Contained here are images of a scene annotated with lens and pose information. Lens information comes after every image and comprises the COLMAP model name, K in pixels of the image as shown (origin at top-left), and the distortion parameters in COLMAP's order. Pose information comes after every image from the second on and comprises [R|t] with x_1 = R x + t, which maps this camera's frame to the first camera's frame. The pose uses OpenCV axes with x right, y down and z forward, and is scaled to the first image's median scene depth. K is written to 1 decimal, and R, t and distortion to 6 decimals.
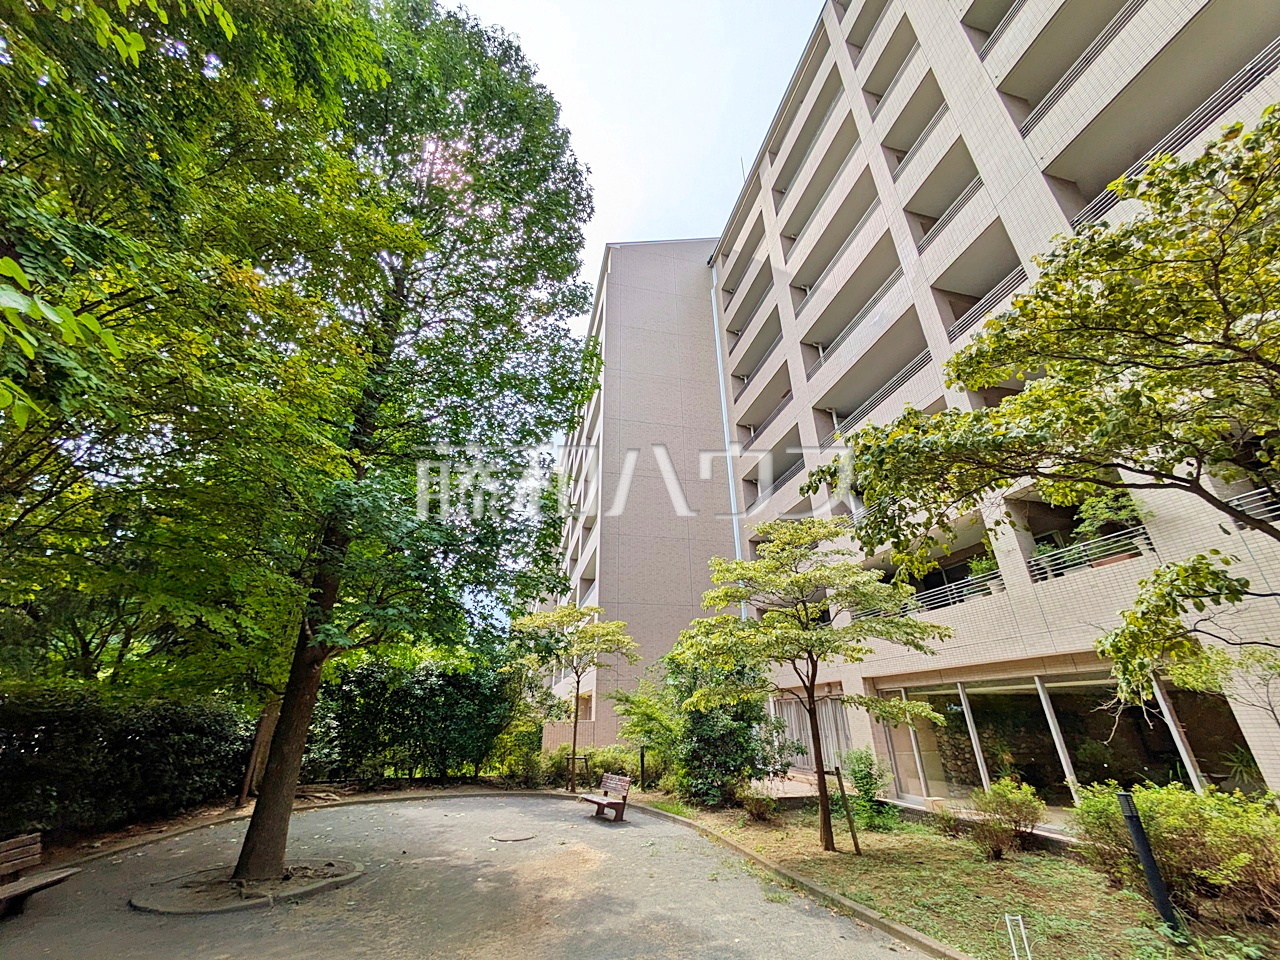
lens RADIAL K [[505.8, 0, 638.4], [0, 505.8, 481.1], [0, 0, 1]] dist [0.001121, 0.000809]
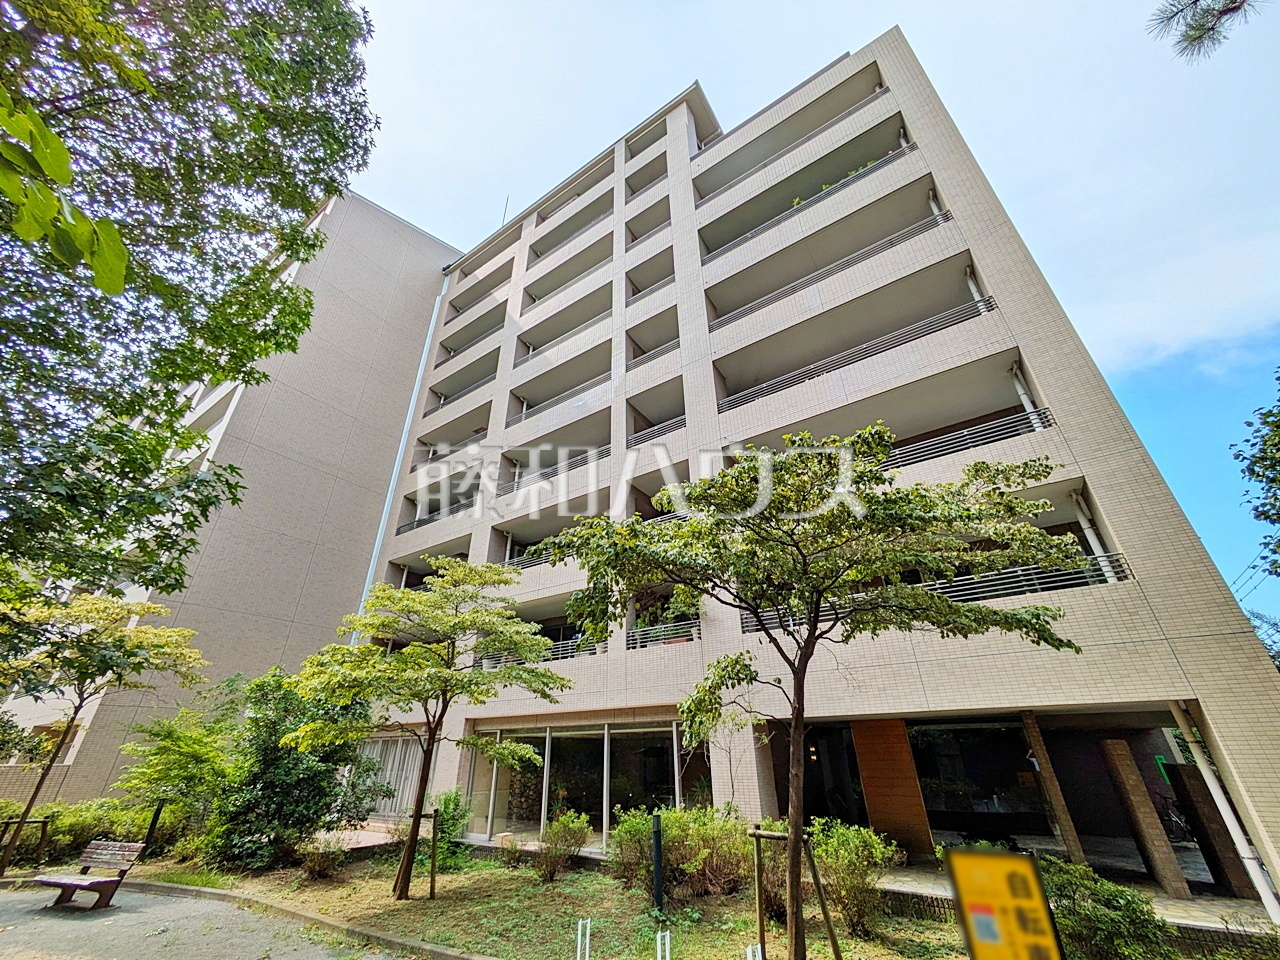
lens RADIAL K [[505.8, 0, 636.2], [0, 505.8, 481.3], [0, 0, 1]] dist [0.001121, 0.000809]
pose [[0.742287, 0.319113, 0.589217, -0.099695], [-0.281844, 0.946442, -0.157517, -0.008334], [-0.607925, -0.049144, 0.792472, -0.011787]]
